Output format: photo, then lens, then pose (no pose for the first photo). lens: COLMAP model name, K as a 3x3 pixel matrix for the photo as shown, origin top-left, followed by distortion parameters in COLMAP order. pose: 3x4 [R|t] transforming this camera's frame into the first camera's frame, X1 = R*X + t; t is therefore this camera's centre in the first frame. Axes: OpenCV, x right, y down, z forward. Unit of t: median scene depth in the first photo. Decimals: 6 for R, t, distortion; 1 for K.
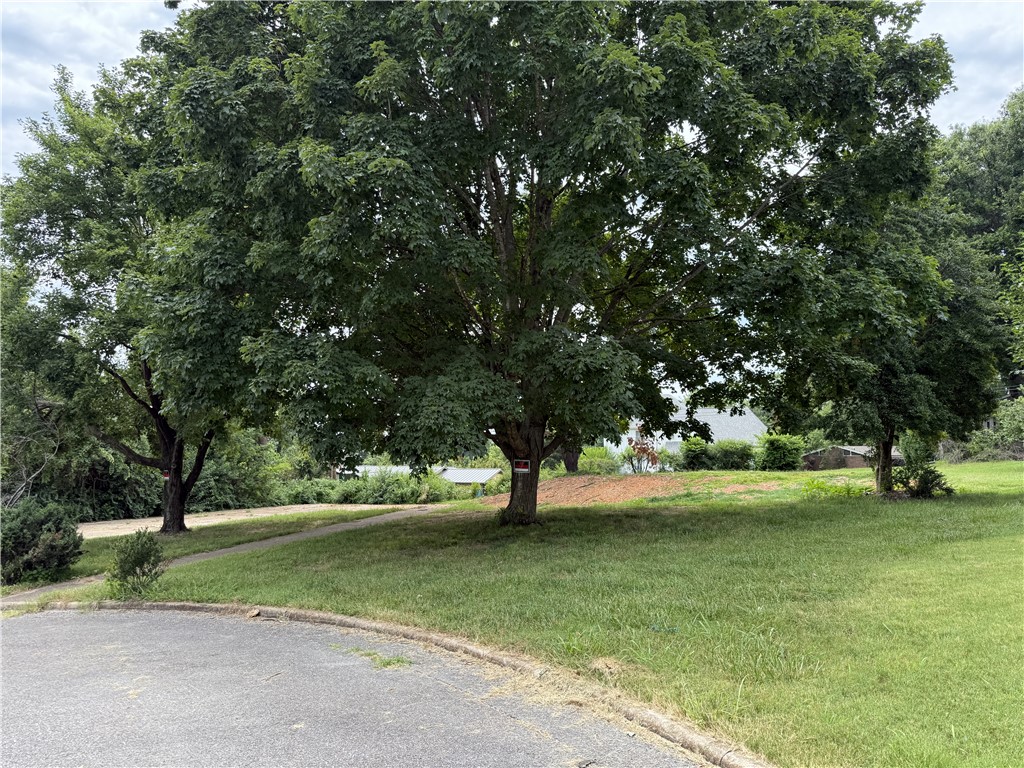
lens RADIAL K [[719.1, 0, 511.0], [0, 719.1, 388.8], [0, 0, 1]] dist [0.139553, -0.166387]
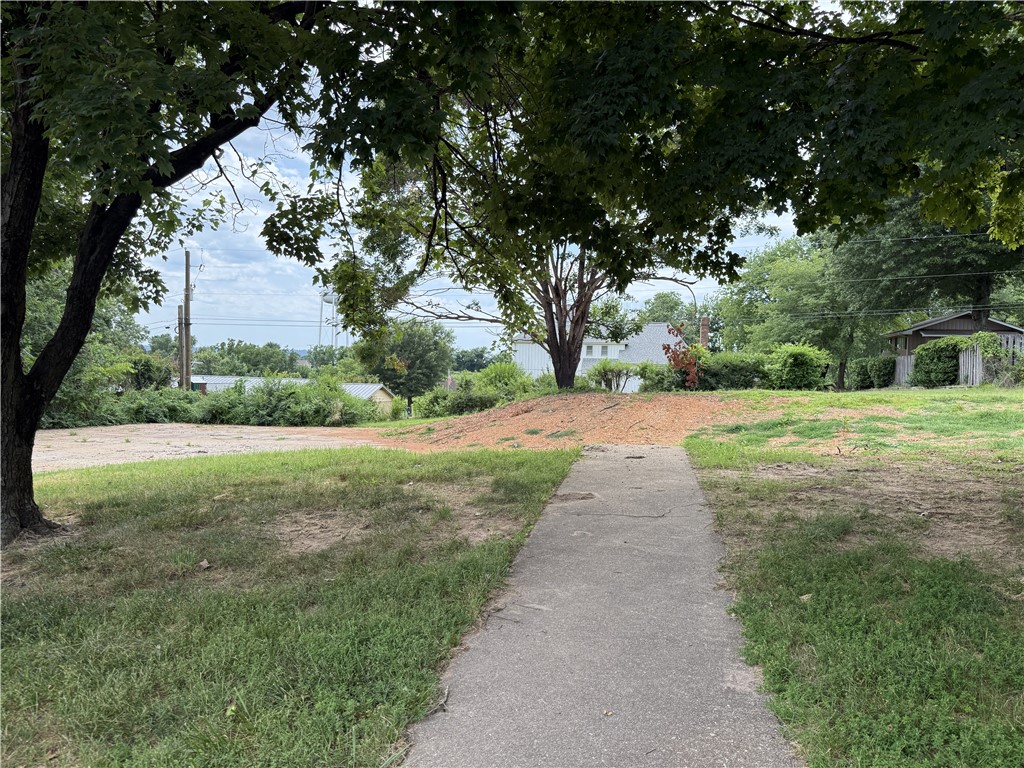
lens RADIAL K [[719.1, 0, 511.0], [0, 719.1, 388.8], [0, 0, 1]] dist [0.139553, -0.166387]
pose [[0.970466, 0.026127, 0.239819, -0.122892], [-0.052492, 0.993168, 0.104217, 0.034916], [-0.235458, -0.113727, 0.965208, 0.248125]]
